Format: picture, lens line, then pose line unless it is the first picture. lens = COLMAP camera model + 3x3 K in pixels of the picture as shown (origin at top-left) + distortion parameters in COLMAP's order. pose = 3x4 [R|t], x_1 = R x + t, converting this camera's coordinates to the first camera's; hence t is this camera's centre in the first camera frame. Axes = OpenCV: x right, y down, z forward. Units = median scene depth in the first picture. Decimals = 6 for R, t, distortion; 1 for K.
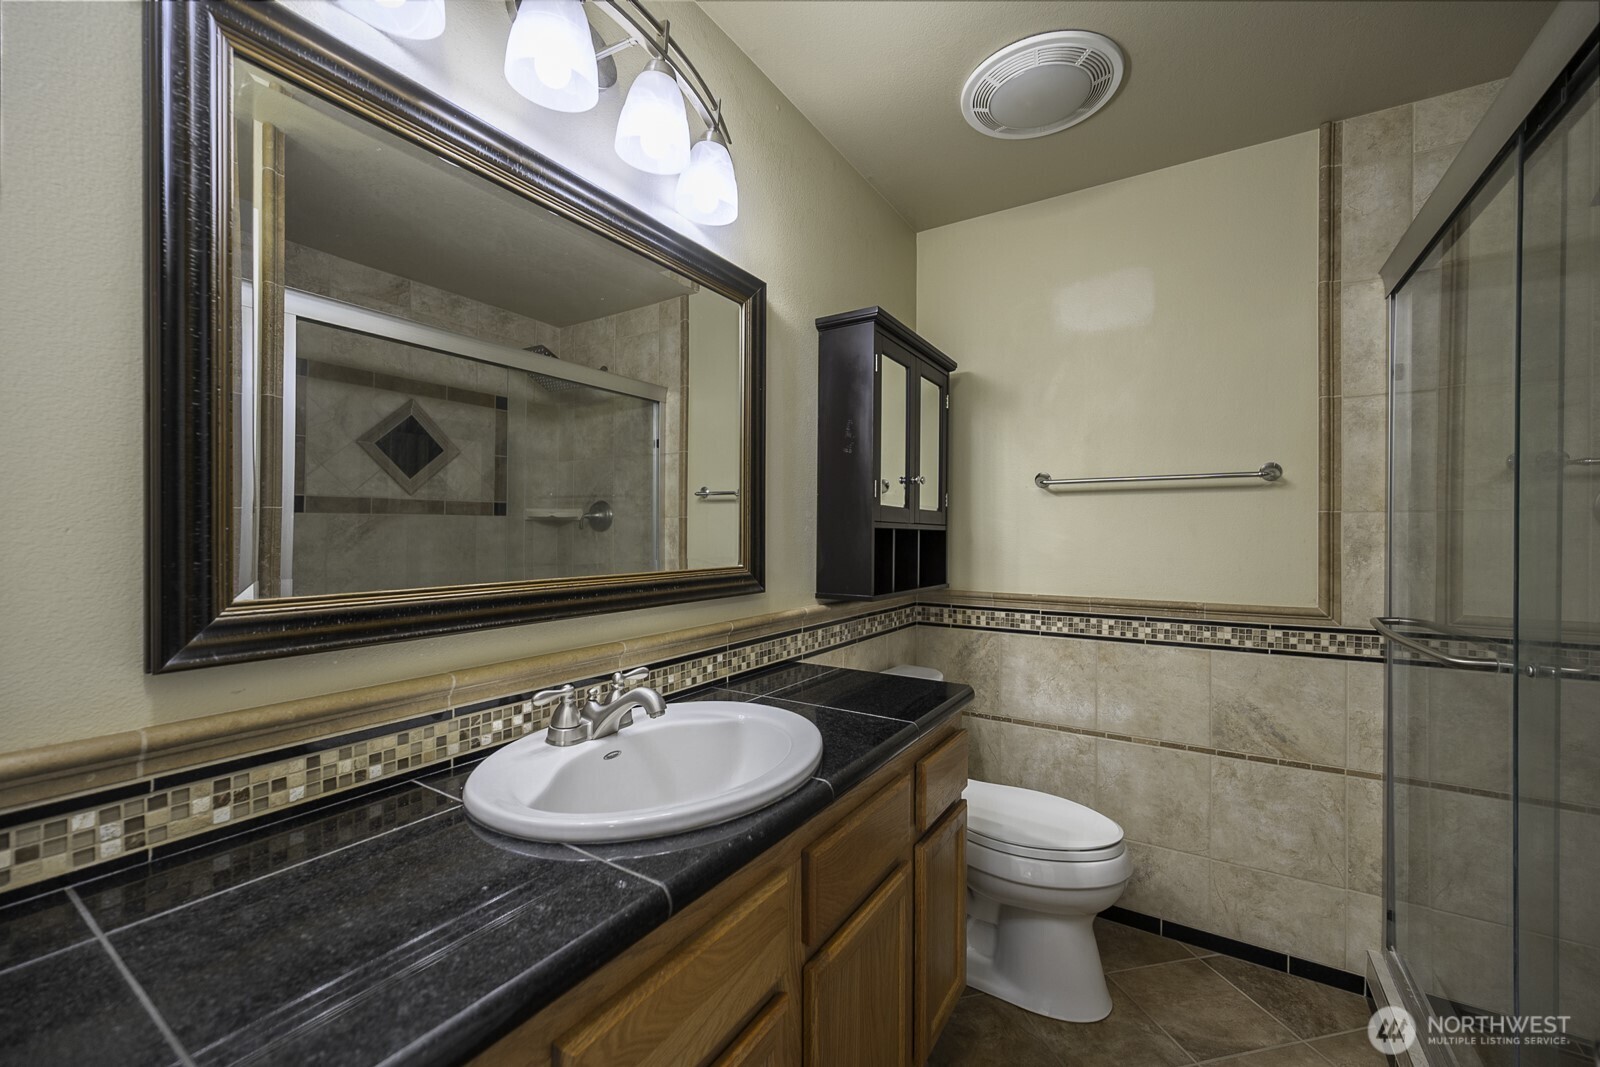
lens RADIAL K [[632.1, 0, 816.2], [0, 632.1, 534.5], [0, 0, 1]] dist [-0.000203, -0.000042]
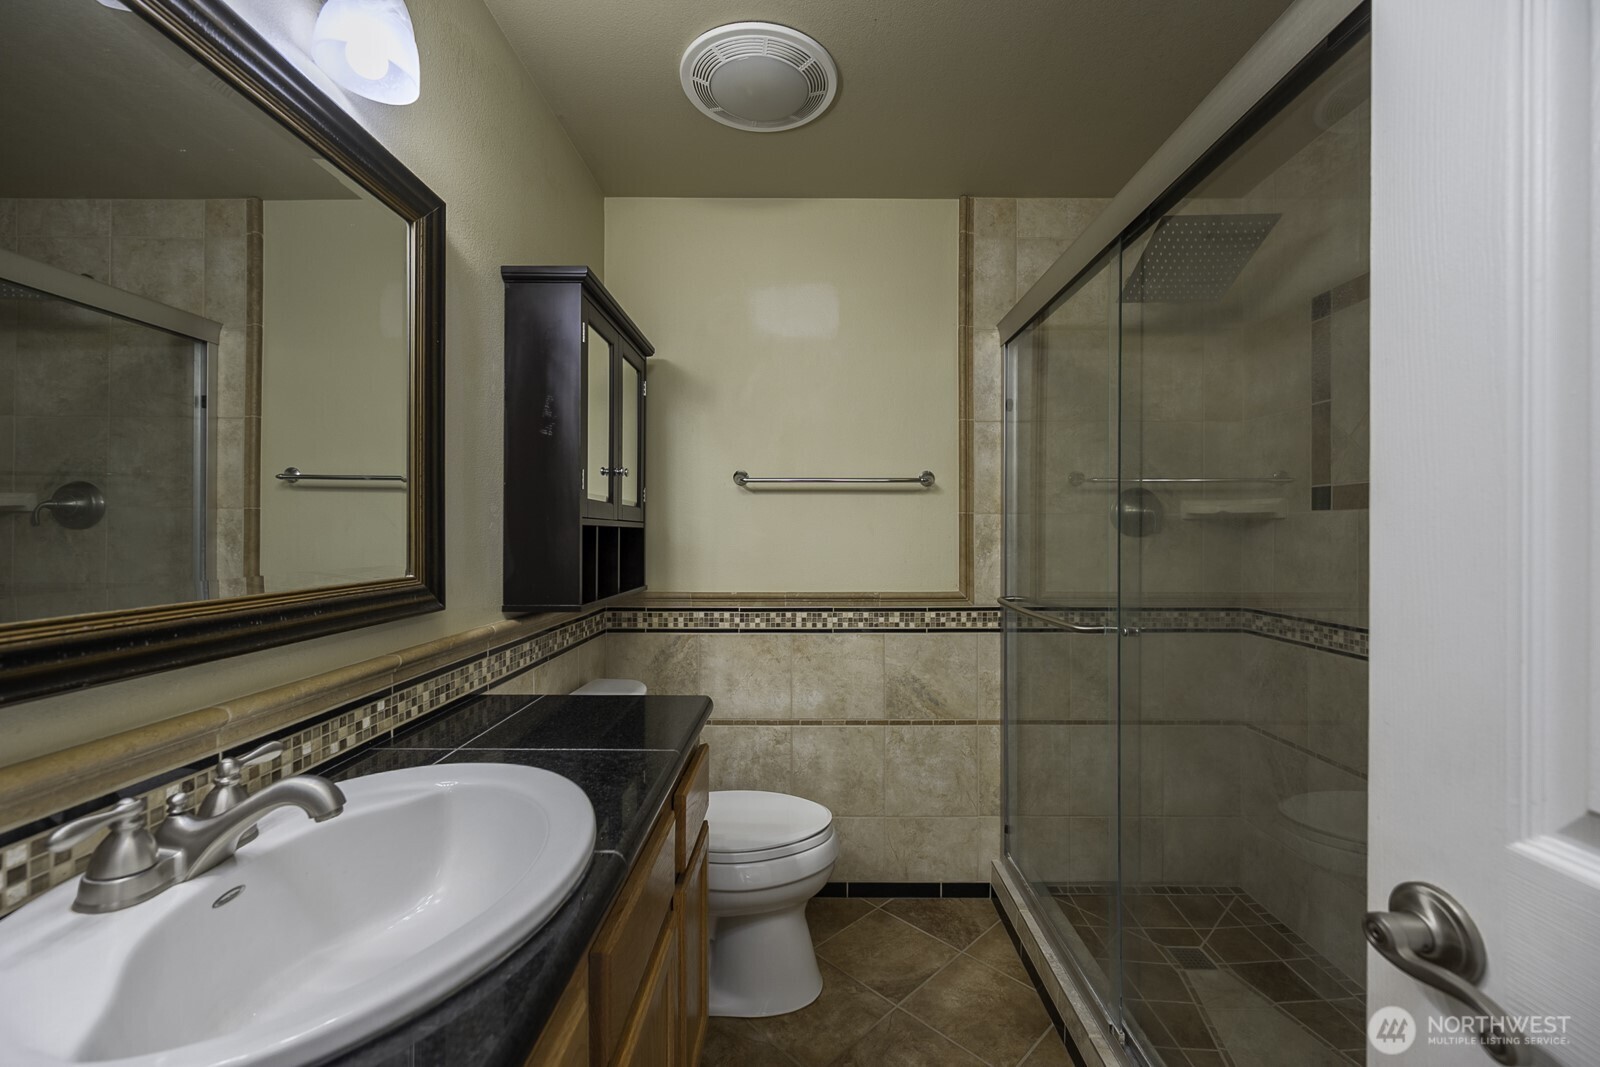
lens RADIAL K [[632.1, 0, 793.9], [0, 632.1, 531.0], [0, 0, 1]] dist [-0.000203, -0.000042]
pose [[0.849946, -0.002582, 0.526864, -0.123310], [0.002123, 0.999997, 0.001477, -0.003300], [-0.526866, -0.000137, 0.849948, 0.131685]]
